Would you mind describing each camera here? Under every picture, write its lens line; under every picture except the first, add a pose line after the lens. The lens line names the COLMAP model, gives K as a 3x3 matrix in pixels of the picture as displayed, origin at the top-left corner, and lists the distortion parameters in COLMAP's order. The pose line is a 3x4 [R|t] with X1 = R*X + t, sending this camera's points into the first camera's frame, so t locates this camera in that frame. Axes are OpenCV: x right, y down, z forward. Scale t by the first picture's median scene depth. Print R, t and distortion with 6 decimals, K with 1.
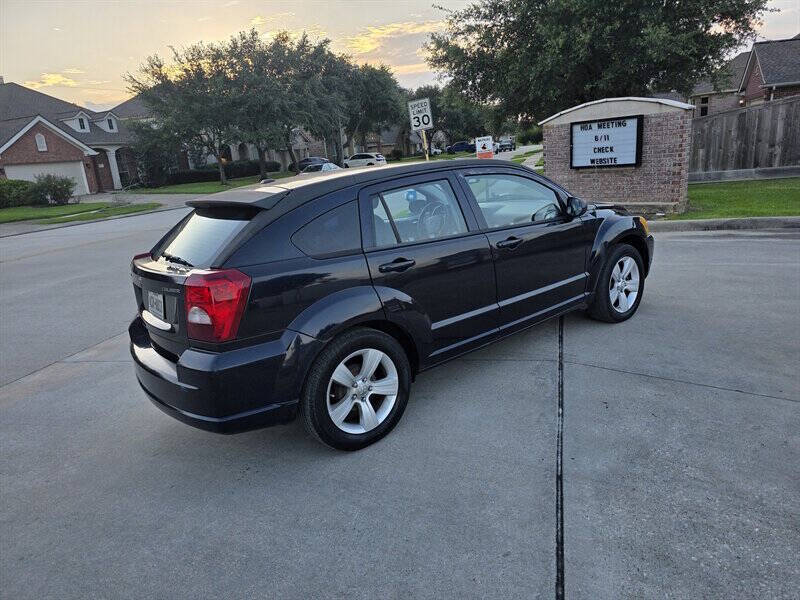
lens RADIAL K [[538.6, 0, 409.2], [0, 538.6, 299.9], [0, 0, 1]] dist [0.068112, -0.063581]
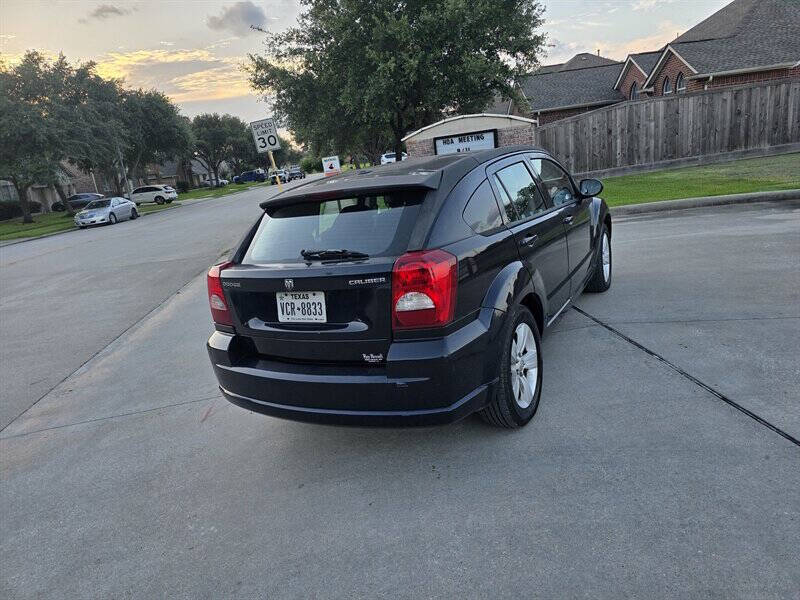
lens RADIAL K [[538.9, 0, 409.6], [0, 538.9, 303.9], [0, 0, 1]] dist [0.066805, -0.061299]
pose [[0.922599, -0.130851, 0.362891, -0.140730], [0.146602, 0.989065, -0.016078, 0.009064], [-0.356819, 0.068034, 0.931693, 0.027687]]
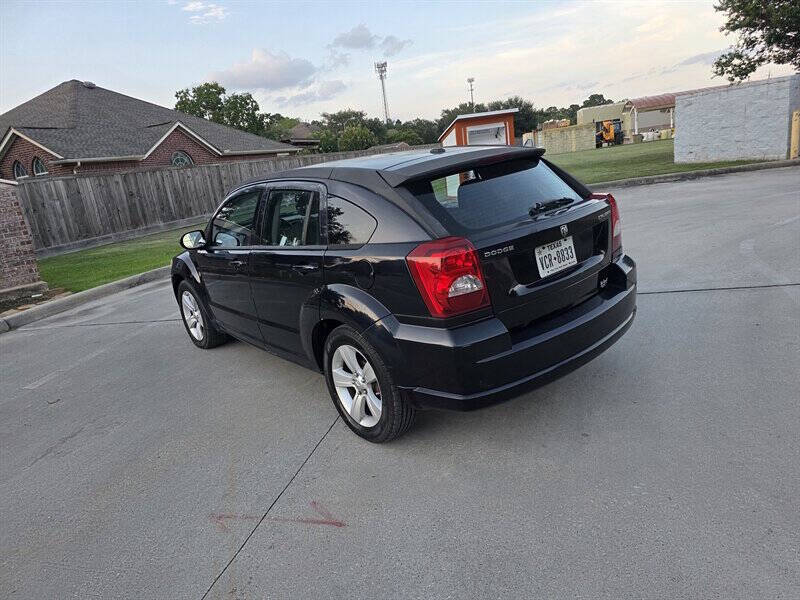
lens RADIAL K [[538.9, 0, 409.6], [0, 538.9, 303.9], [0, 0, 1]] dist [0.066805, -0.061299]
pose [[-0.002810, -0.175681, 0.984443, -0.308544], [0.390588, 0.906054, 0.162807, -0.037161], [-0.920561, 0.384969, 0.066073, 0.271128]]
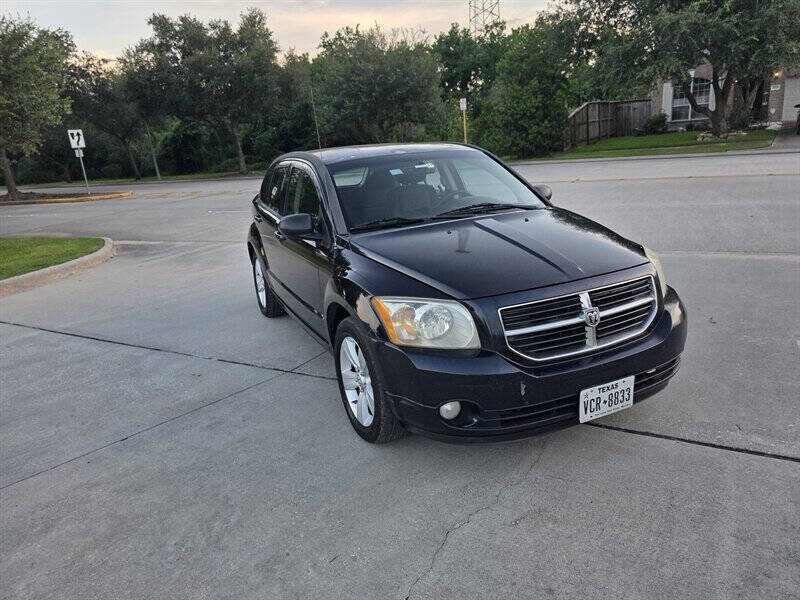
lens RADIAL K [[533.6, 0, 400.8], [0, 533.6, 297.4], [0, 0, 1]] dist [0.058244, -0.053539]
pose [[-0.233020, 0.378635, -0.895733, 0.302190], [-0.151060, 0.895815, 0.417967, -0.126877], [0.960668, 0.232704, -0.151546, 0.377173]]
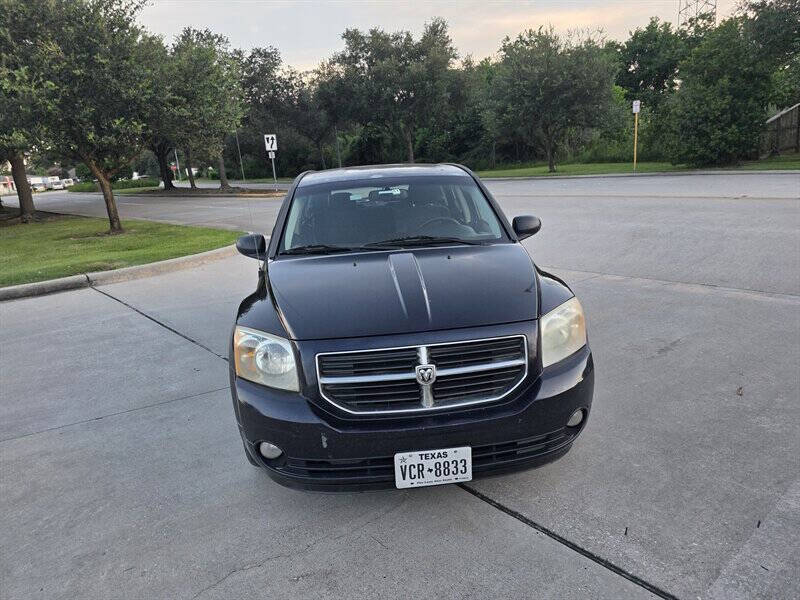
lens RADIAL K [[527.2, 0, 405.3], [0, 527.2, 298.2], [0, 0, 1]] dist [0.063175, -0.054346]
pose [[-0.532086, 0.340569, -0.775176, 0.251780], [-0.104084, 0.882283, 0.459069, -0.149089], [0.840269, 0.324947, -0.434002, 0.466341]]
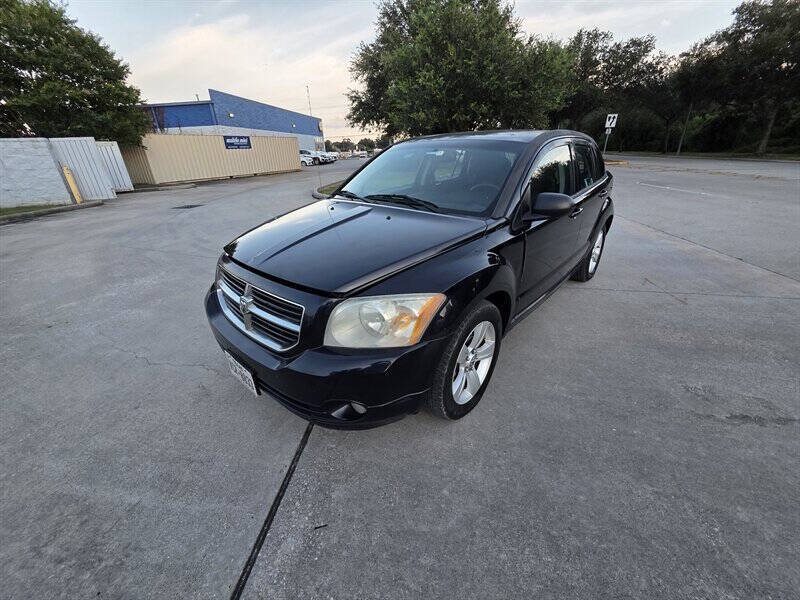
lens RADIAL K [[315.4, 0, 400.0], [0, 315.4, 300.0], [0, 0, 1]] dist [0.000960, 0.000541]
pose [[-0.978390, 0.179867, -0.101989, 0.091959], [0.068806, 0.748352, 0.659723, -0.131482], [0.194986, 0.638449, -0.744556, 0.505995]]
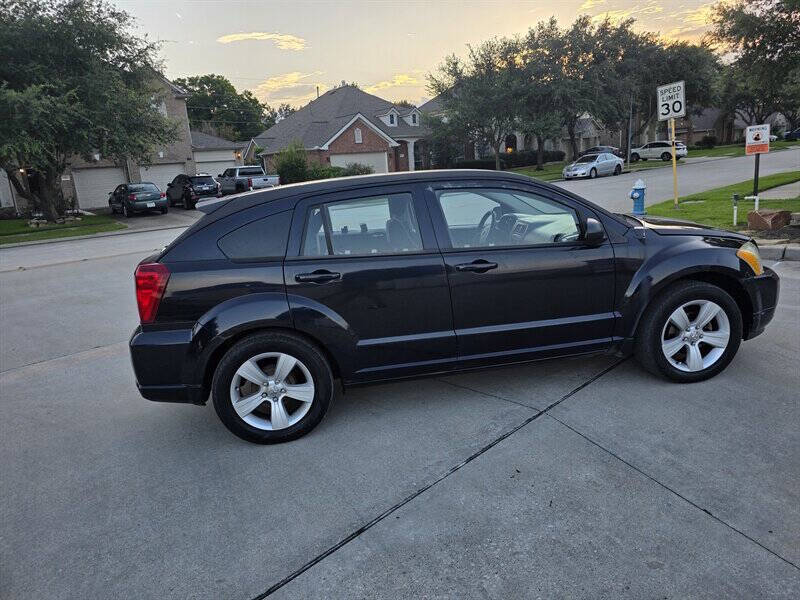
lens RADIAL K [[538.6, 0, 409.2], [0, 538.6, 299.9], [0, 0, 1]] dist [0.068112, -0.063581]
pose [[0.860242, 0.143311, -0.489331, 0.141318], [-0.133269, 0.989524, 0.055517, -0.022659], [0.492161, 0.017455, 0.870329, 0.046075]]
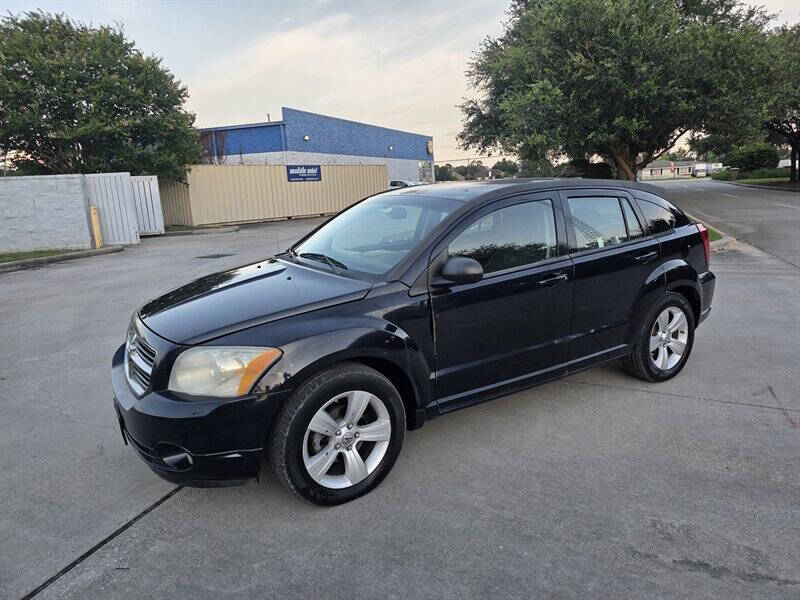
lens RADIAL K [[523.3, 0, 418.1], [0, 523.3, 298.7], [0, 0, 1]] dist [0.070197, -0.060130]
pose [[-0.987865, 0.108918, 0.110725, 0.004044], [0.147861, 0.877726, 0.455778, -0.151894], [-0.047544, 0.466619, -0.883180, 0.573648]]
